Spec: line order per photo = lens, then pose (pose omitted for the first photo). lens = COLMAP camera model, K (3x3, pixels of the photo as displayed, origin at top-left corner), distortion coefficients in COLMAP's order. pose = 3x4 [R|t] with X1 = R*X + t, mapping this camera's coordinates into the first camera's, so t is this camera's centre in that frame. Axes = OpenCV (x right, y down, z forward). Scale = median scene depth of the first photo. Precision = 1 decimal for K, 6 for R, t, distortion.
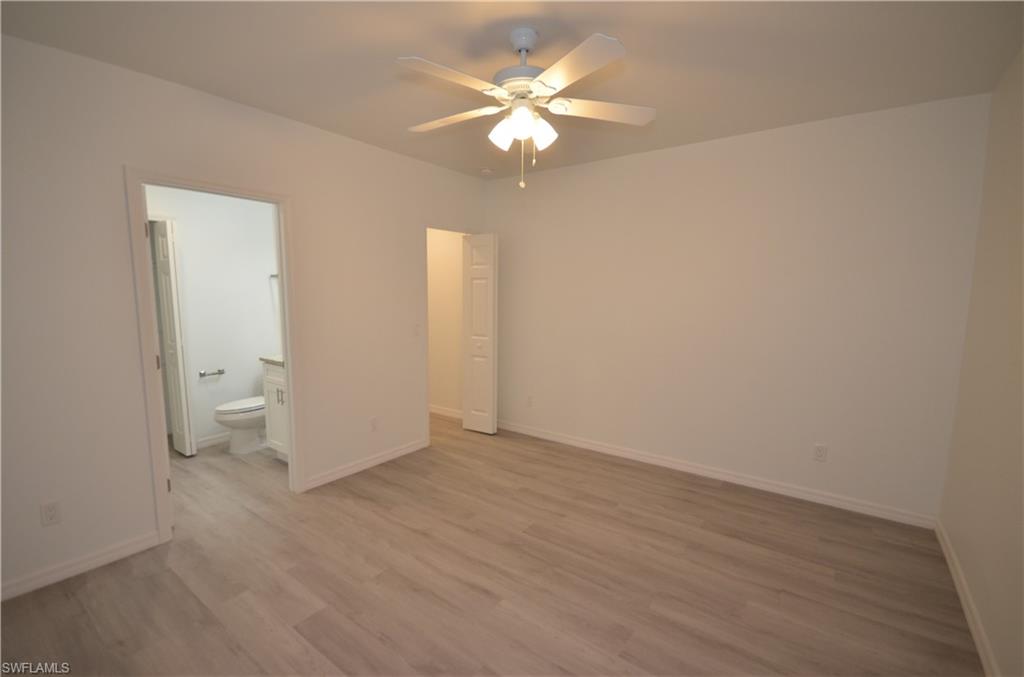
lens RADIAL K [[447.7, 0, 504.5], [0, 447.7, 346.7], [0, 0, 1]] dist [0.000665, -0.006065]
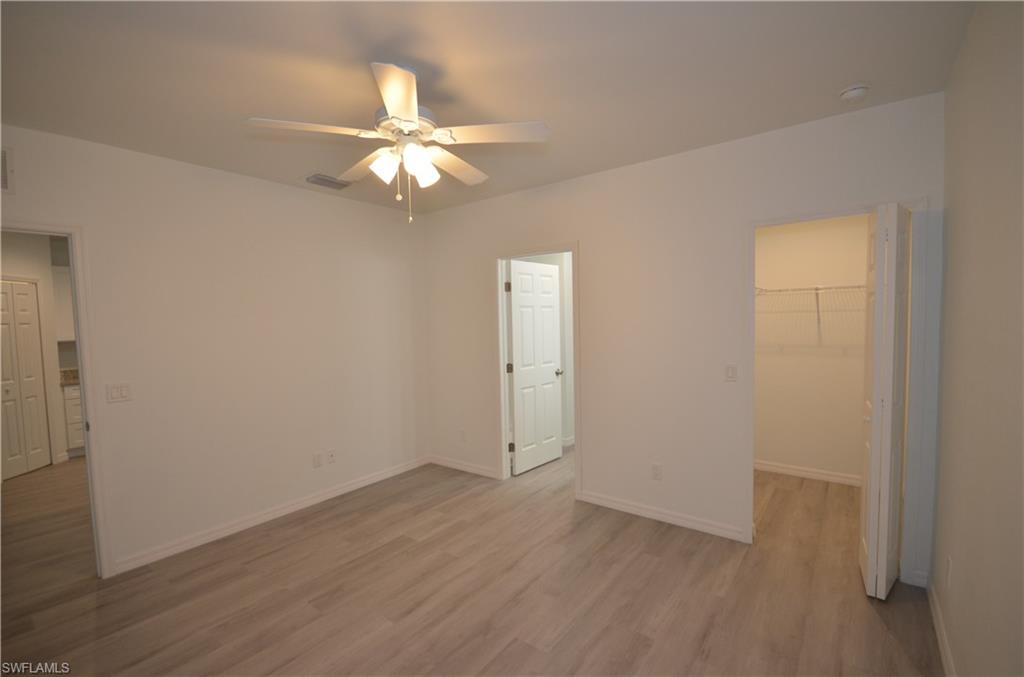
lens RADIAL K [[447.7, 0, 504.5], [0, 447.7, 346.7], [0, 0, 1]] dist [0.000665, -0.006065]
pose [[-0.006527, 0.060577, -0.998142, 0.816994], [-0.101135, 0.993005, 0.060927, -0.132718], [0.994851, 0.101345, -0.000355, 0.981427]]
